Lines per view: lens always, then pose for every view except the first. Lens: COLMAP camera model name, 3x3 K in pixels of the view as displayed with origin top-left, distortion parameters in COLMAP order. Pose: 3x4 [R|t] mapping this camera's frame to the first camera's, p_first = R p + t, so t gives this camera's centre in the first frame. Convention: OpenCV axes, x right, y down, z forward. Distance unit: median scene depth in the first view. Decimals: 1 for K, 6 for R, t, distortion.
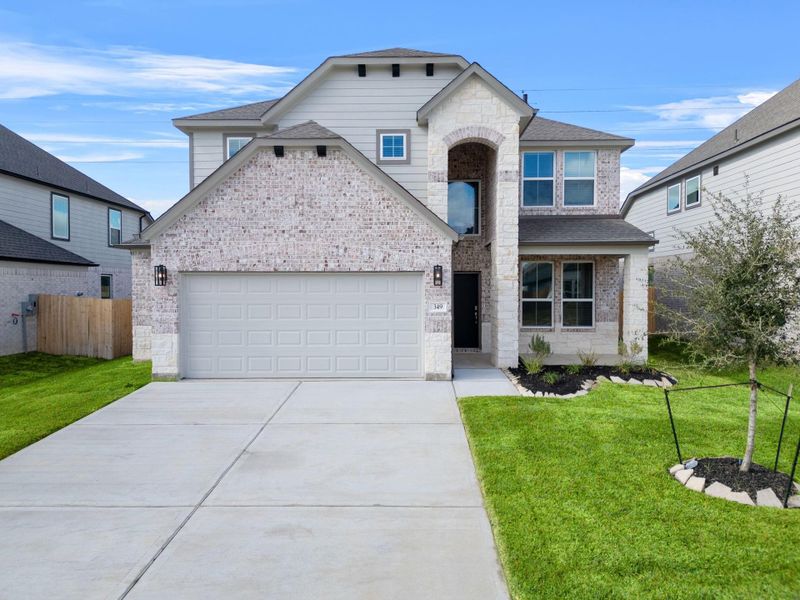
lens RADIAL K [[522.3, 0, 392.0], [0, 522.3, 298.5], [0, 0, 1]] dist [0.043110, -0.023319]
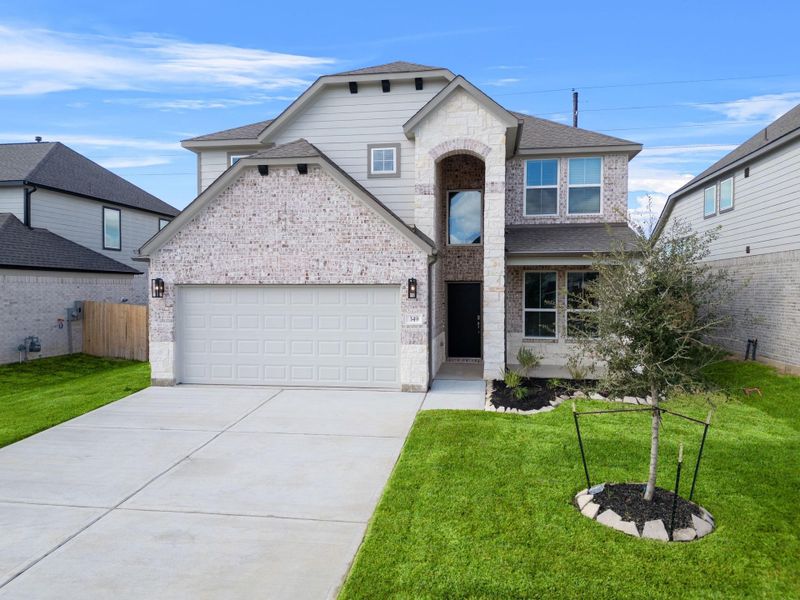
lens RADIAL K [[522.3, 0, 398.6], [0, 522.3, 299.2], [0, 0, 1]] dist [0.043110, -0.023319]
pose [[0.992284, 0.004107, -0.123921, 0.182290], [-0.004179, 0.999991, -0.000322, -0.022299], [0.123919, 0.000838, 0.992292, -0.010386]]
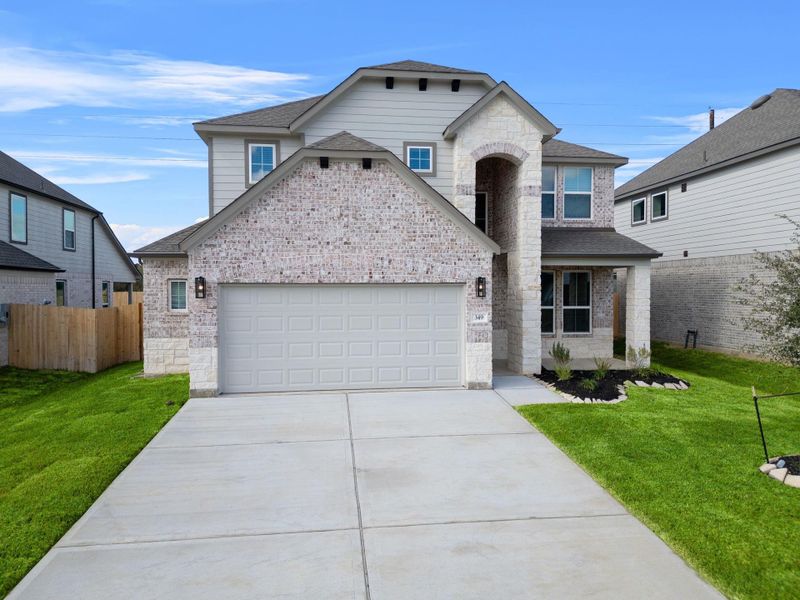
lens RADIAL K [[522.3, 0, 385.3], [0, 522.3, 298.3], [0, 0, 1]] dist [0.043110, -0.023319]
pose [[0.990685, -0.004014, 0.136116, -0.233271], [0.004317, 0.999989, -0.001932, -0.020627], [-0.136107, 0.002501, 0.990691, 0.002647]]
